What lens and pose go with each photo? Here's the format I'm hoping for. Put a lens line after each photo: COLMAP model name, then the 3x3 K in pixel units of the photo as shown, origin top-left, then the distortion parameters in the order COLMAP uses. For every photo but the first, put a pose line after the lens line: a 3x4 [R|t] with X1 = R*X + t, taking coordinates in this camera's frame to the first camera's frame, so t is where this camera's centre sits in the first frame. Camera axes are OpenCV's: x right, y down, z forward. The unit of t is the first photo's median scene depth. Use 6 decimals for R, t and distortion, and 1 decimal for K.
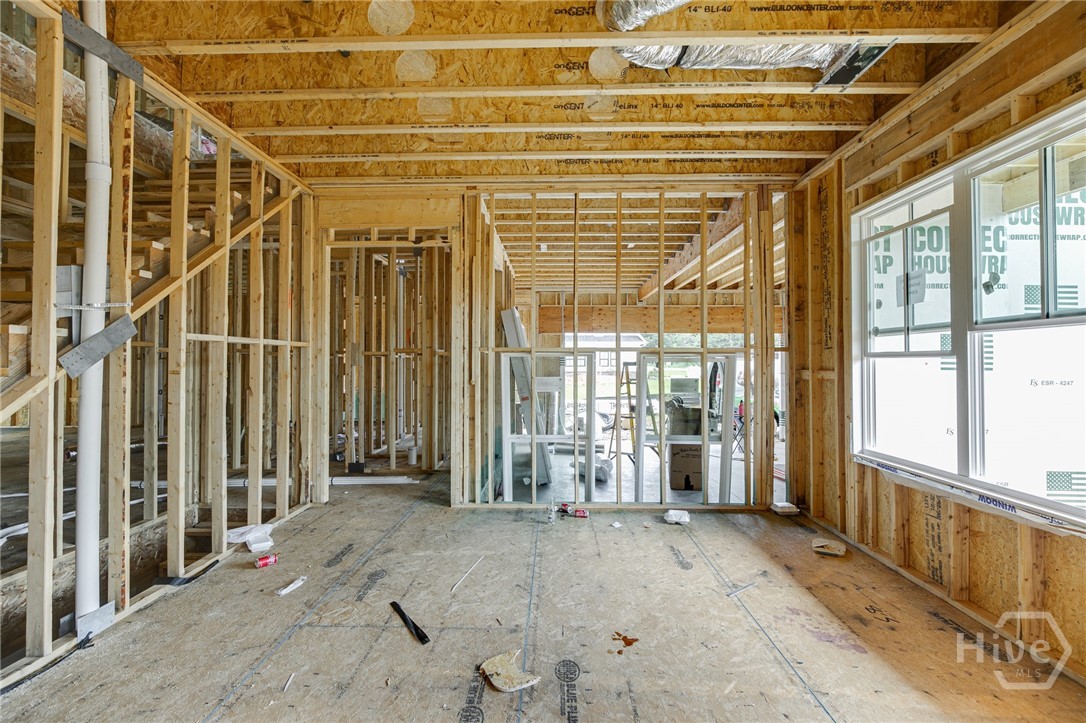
lens RADIAL K [[491.8, 0, 542.8], [0, 491.8, 354.4], [0, 0, 1]] dist [-0.005101, 0.000841]
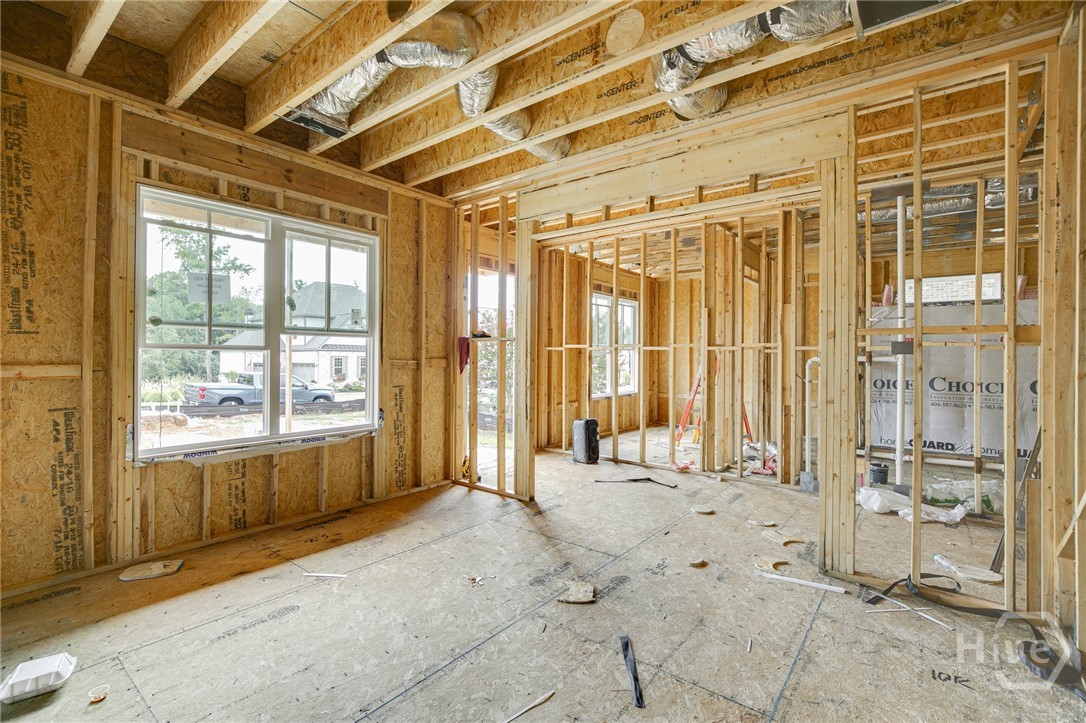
lens RADIAL K [[491.8, 0, 542.8], [0, 491.8, 354.4], [0, 0, 1]] dist [-0.005101, 0.000841]
pose [[-0.798482, -0.003929, 0.602006, -0.551220], [-0.018267, 0.999676, -0.017705, 0.023014], [-0.601742, -0.025134, -0.798295, 1.484503]]
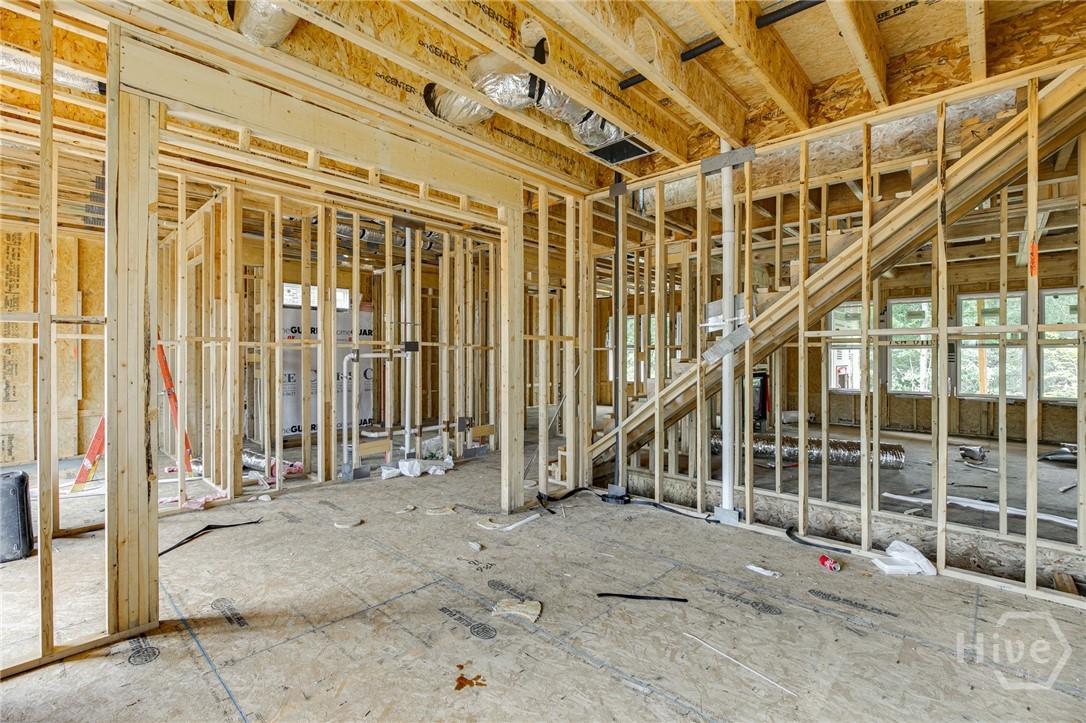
lens RADIAL K [[491.8, 0, 542.8], [0, 491.8, 354.4], [0, 0, 1]] dist [-0.005101, 0.000841]
pose [[-0.667340, -0.000734, -0.744753, 0.561140], [0.011893, 0.999861, -0.011642, 0.016848], [0.744658, -0.016627, -0.667239, 1.309703]]
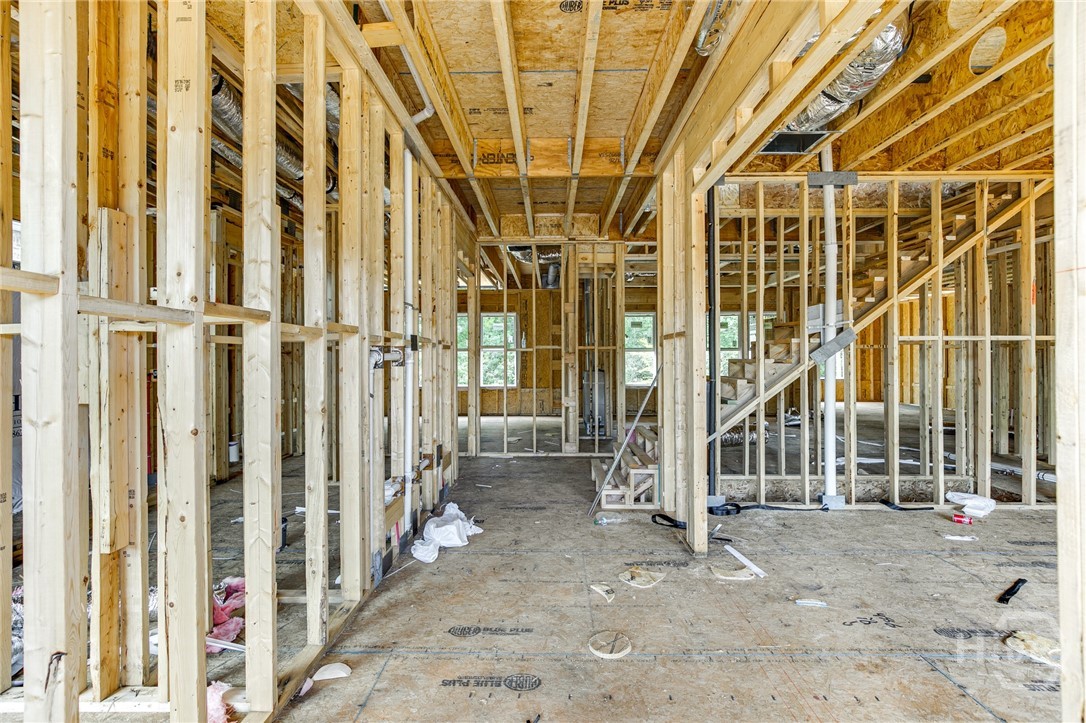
lens RADIAL K [[491.8, 0, 542.8], [0, 491.8, 354.4], [0, 0, 1]] dist [-0.005101, 0.000841]
pose [[0.007535, -0.007190, -0.999946, 0.687238], [0.016729, 0.999835, -0.007063, 0.002771], [0.999832, -0.016675, 0.007654, -0.046541]]
